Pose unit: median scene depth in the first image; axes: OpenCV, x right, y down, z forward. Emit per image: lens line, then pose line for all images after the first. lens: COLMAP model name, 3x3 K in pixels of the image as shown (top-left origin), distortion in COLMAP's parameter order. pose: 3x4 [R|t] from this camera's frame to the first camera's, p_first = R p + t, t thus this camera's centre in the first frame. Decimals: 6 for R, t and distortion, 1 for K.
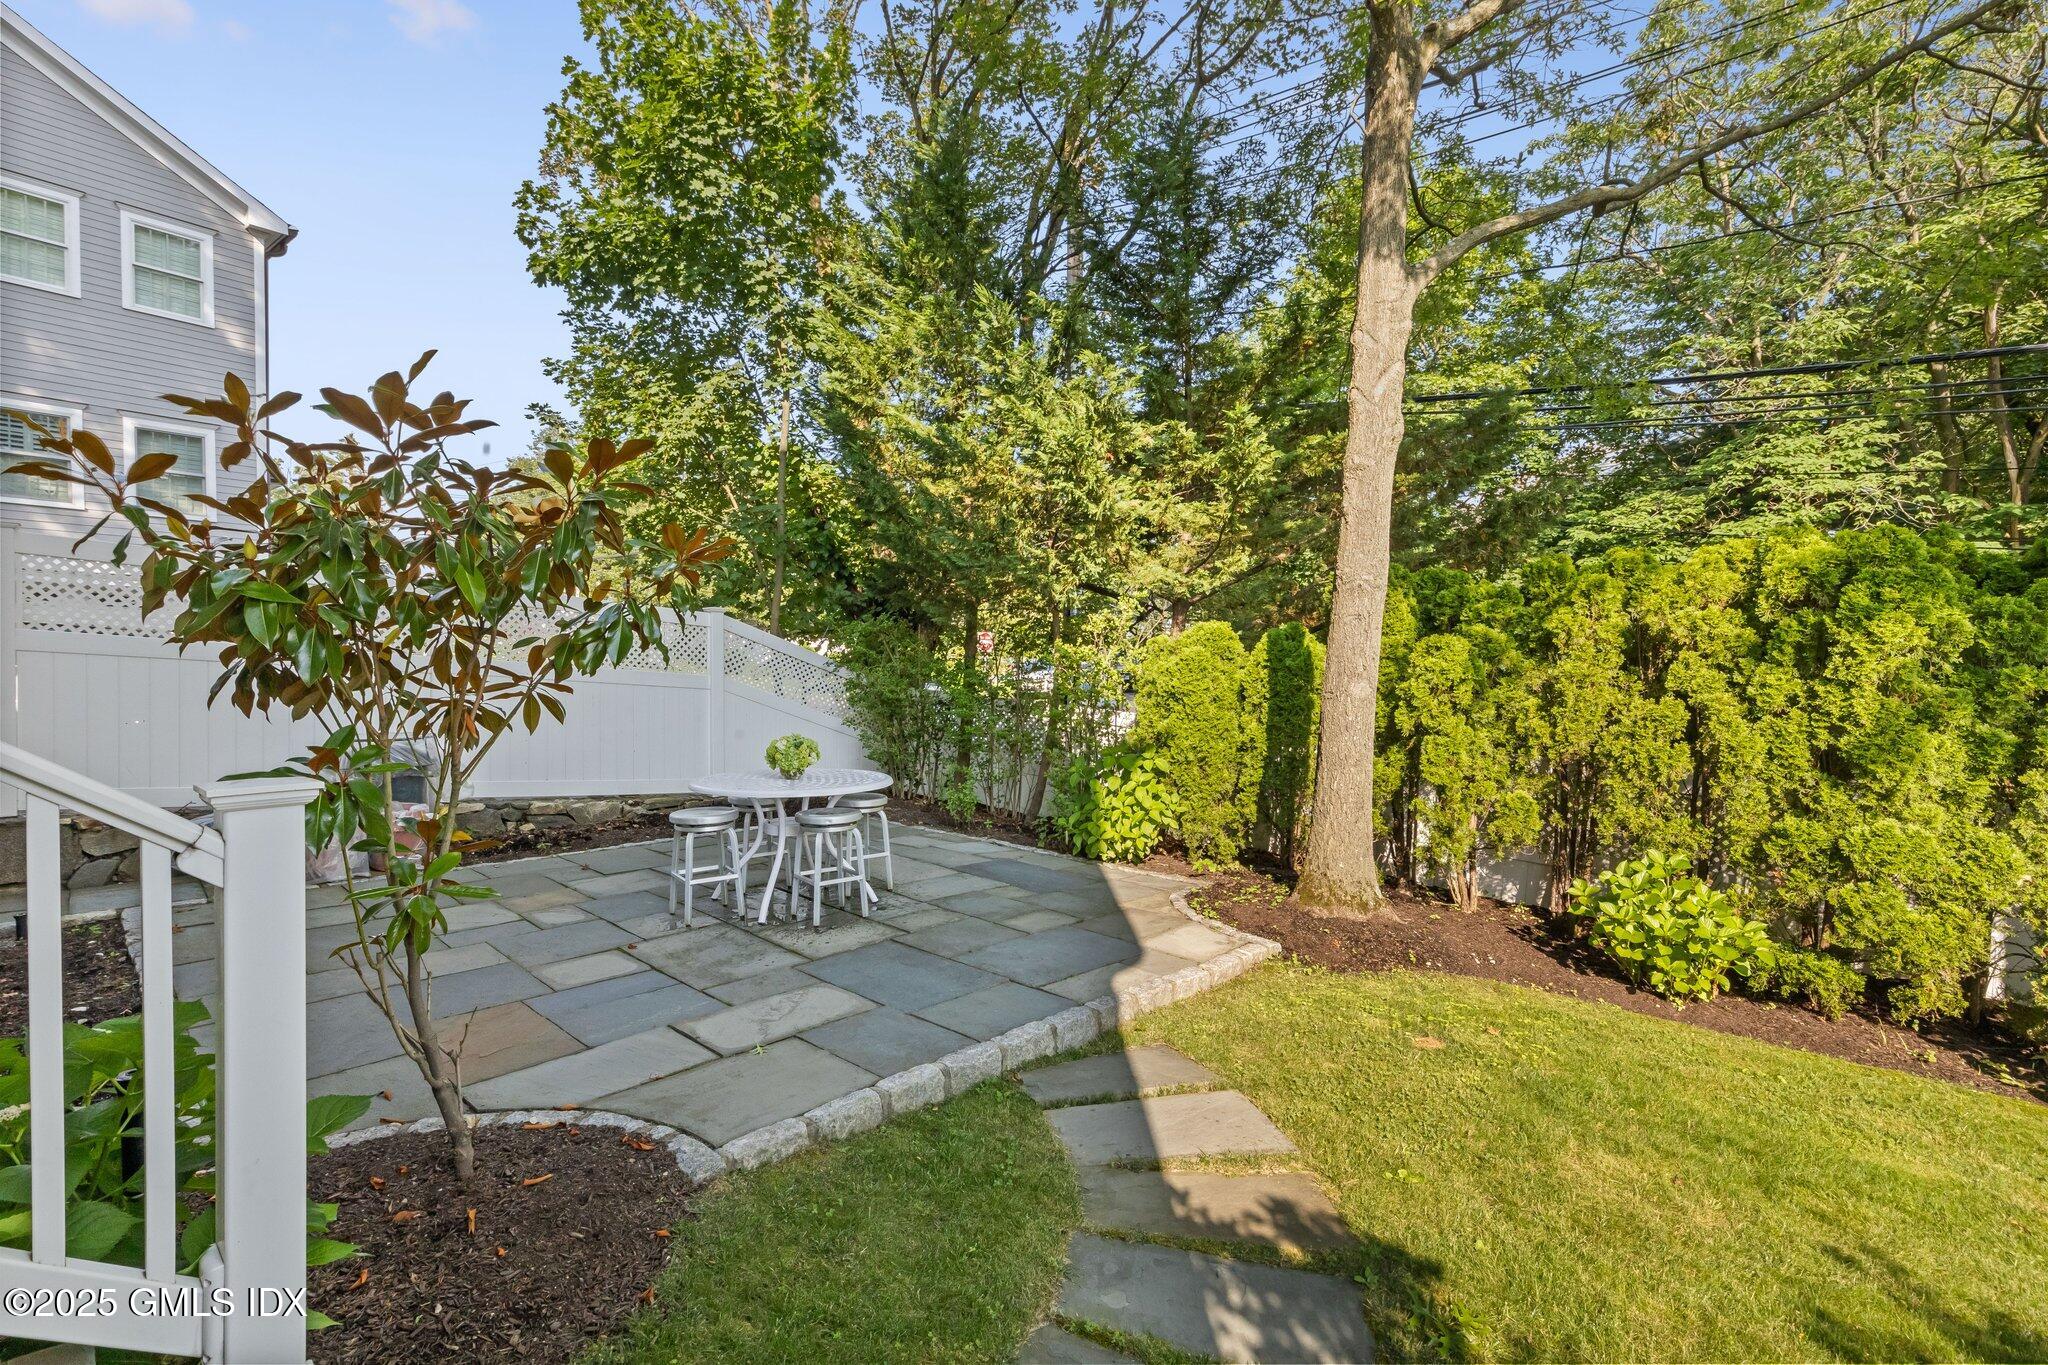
lens RADIAL K [[920.3, 0, 1015.3], [0, 920.3, 680.7], [0, 0, 1]] dist [0.002488, 0.001462]
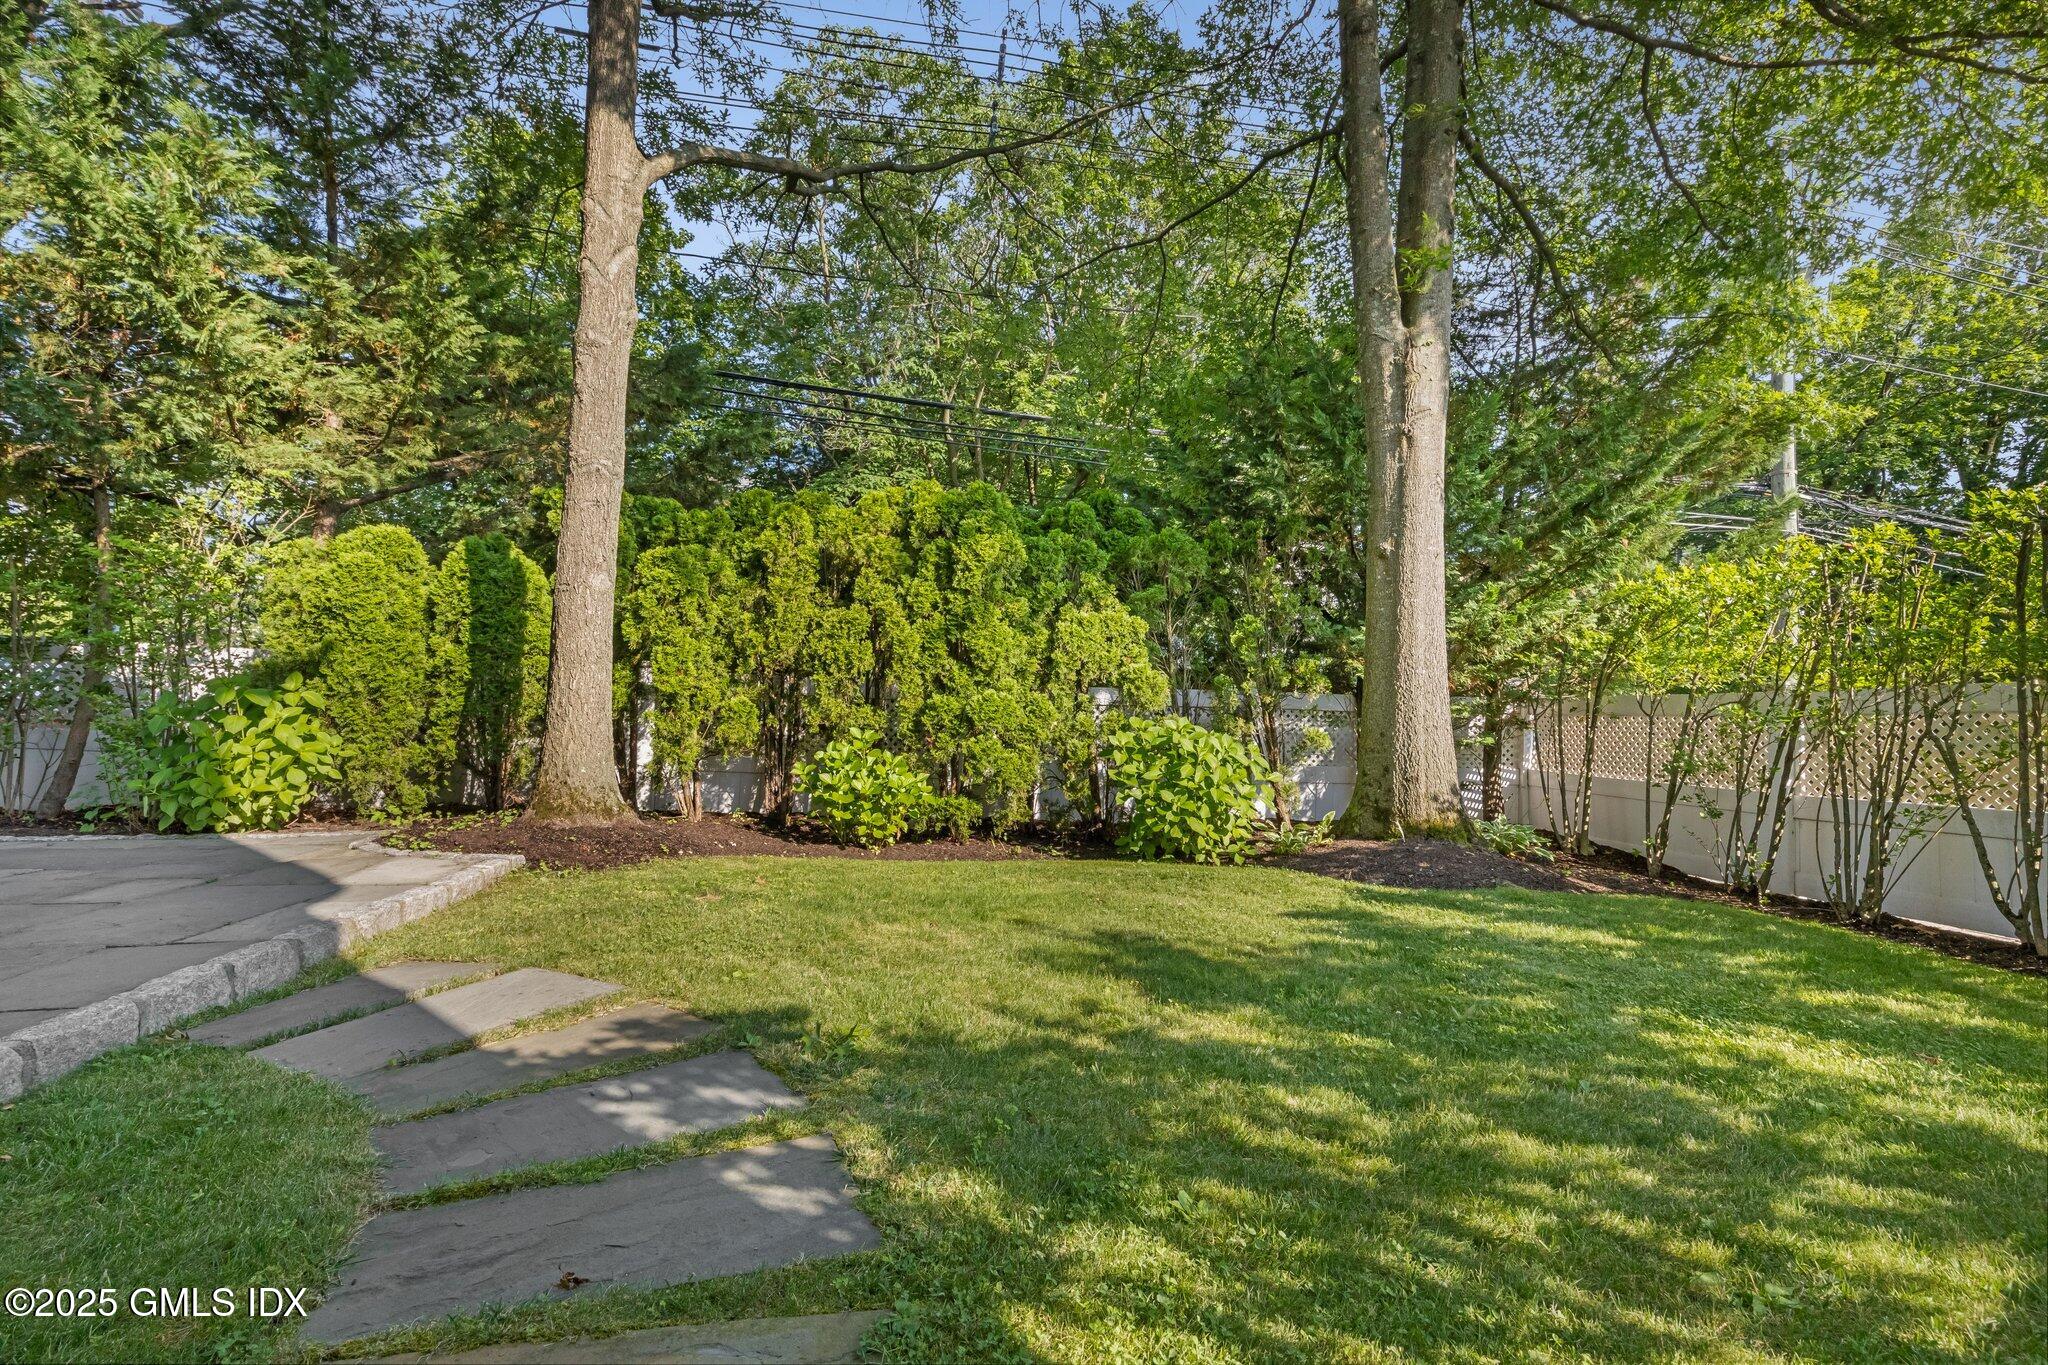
lens RADIAL K [[920.3, 0, 1020.7], [0, 920.3, 680.3], [0, 0, 1]] dist [0.002488, 0.001462]
pose [[0.643252, -0.014980, 0.765508, -0.067015], [0.020871, 0.999780, 0.002027, 0.115328], [-0.765370, 0.014673, 0.643423, 0.068930]]
